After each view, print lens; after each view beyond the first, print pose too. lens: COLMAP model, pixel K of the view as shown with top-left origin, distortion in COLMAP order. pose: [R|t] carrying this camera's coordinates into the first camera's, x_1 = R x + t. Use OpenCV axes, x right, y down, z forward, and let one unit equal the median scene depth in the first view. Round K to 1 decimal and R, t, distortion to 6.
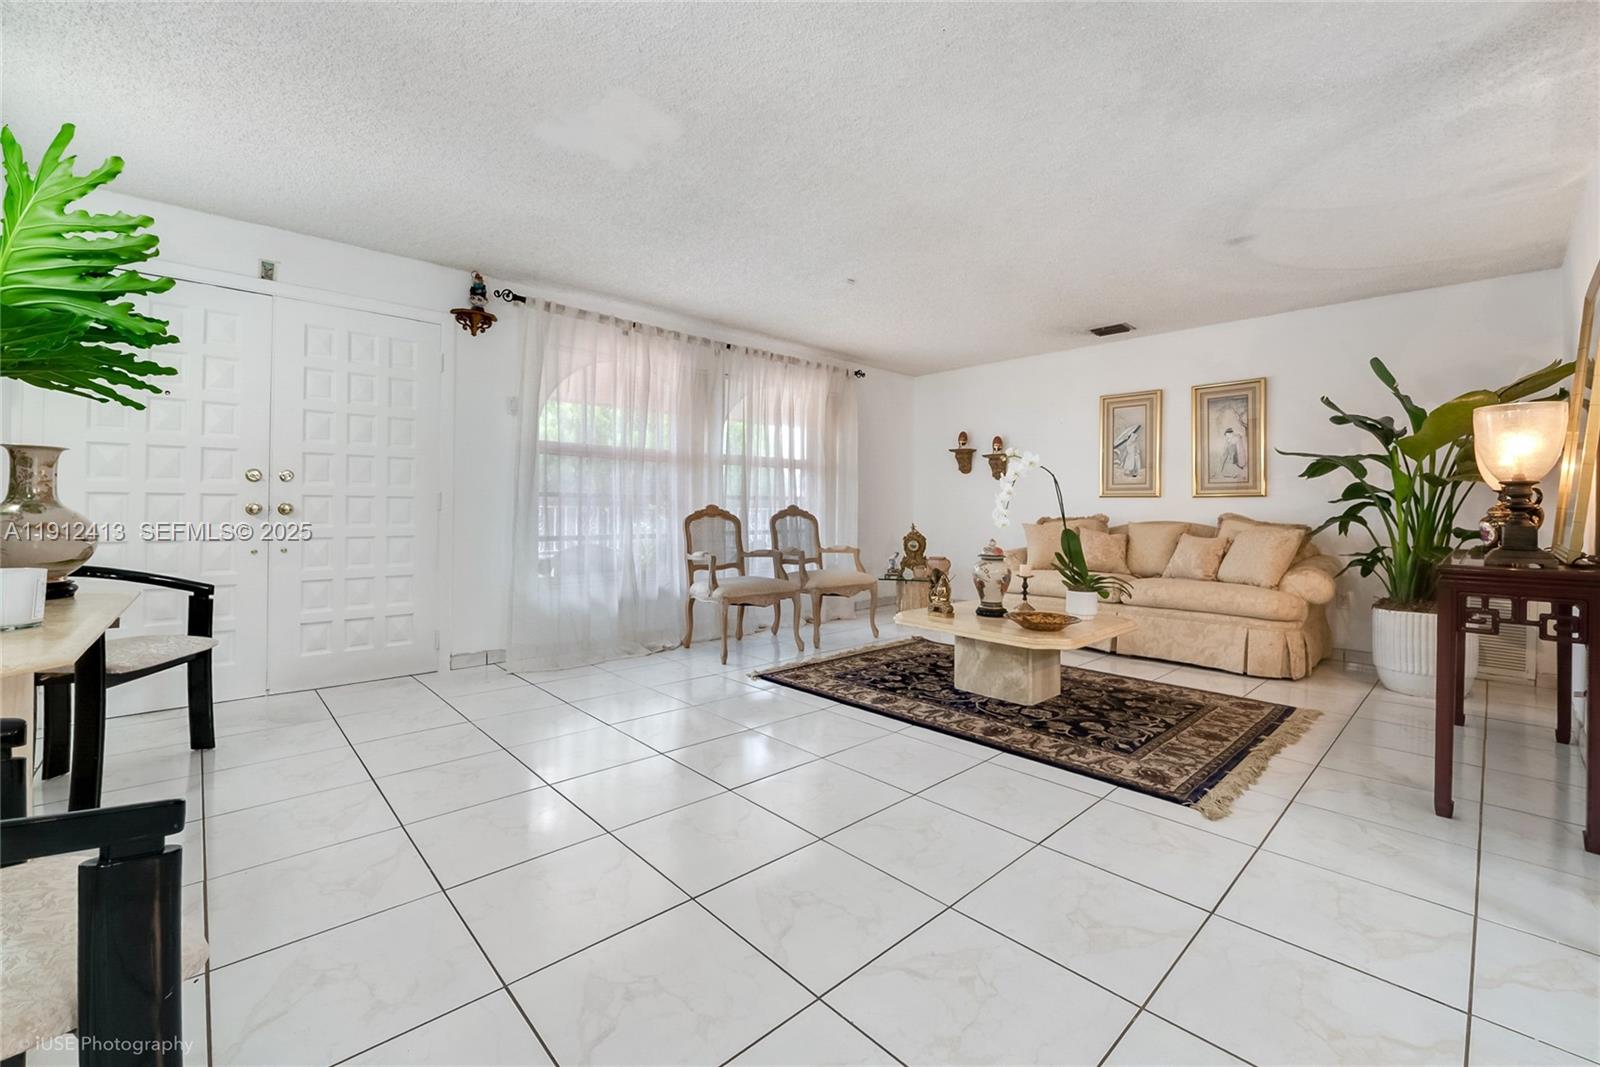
lens RADIAL K [[640.5, 0, 804.8], [0, 640.5, 519.9], [0, 0, 1]] dist [-0.015563, -0.000494]
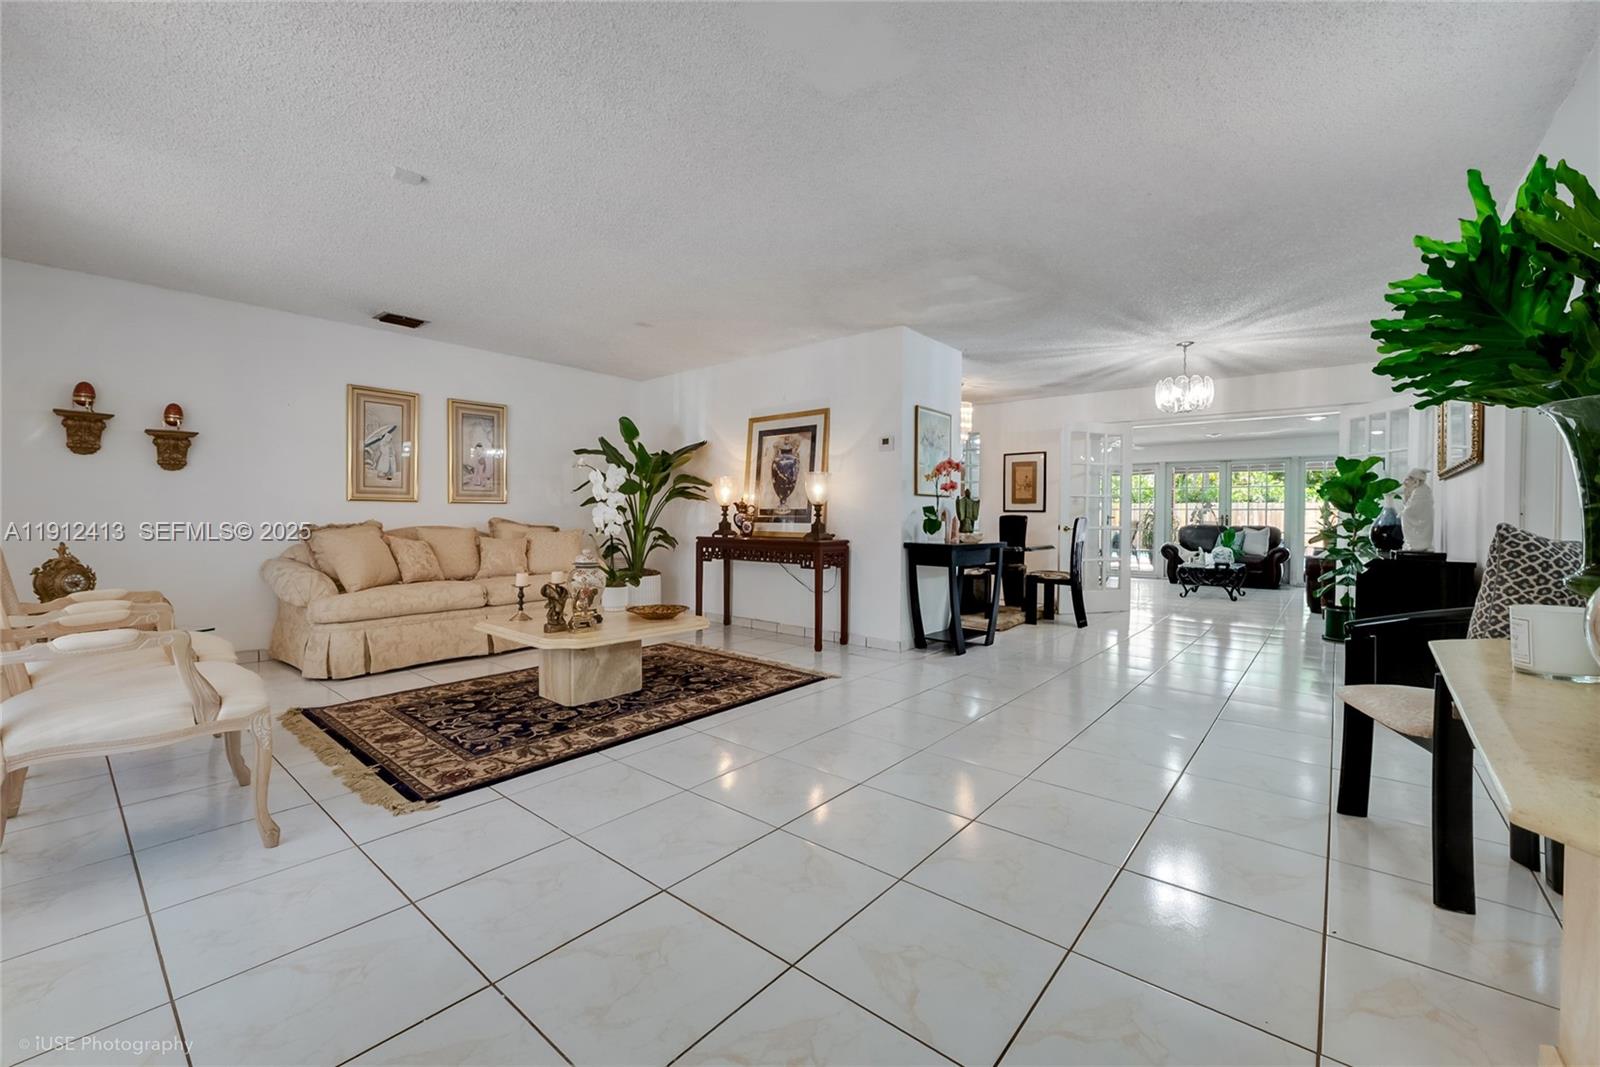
lens RADIAL K [[640.5, 0, 806.8], [0, 640.5, 513.5], [0, 0, 1]] dist [-0.015563, -0.000494]
pose [[-0.118154, -0.002829, 0.992991, -0.582140], [0.016522, 0.999852, 0.004815, -0.015129], [-0.992858, 0.016975, -0.118090, 0.607998]]
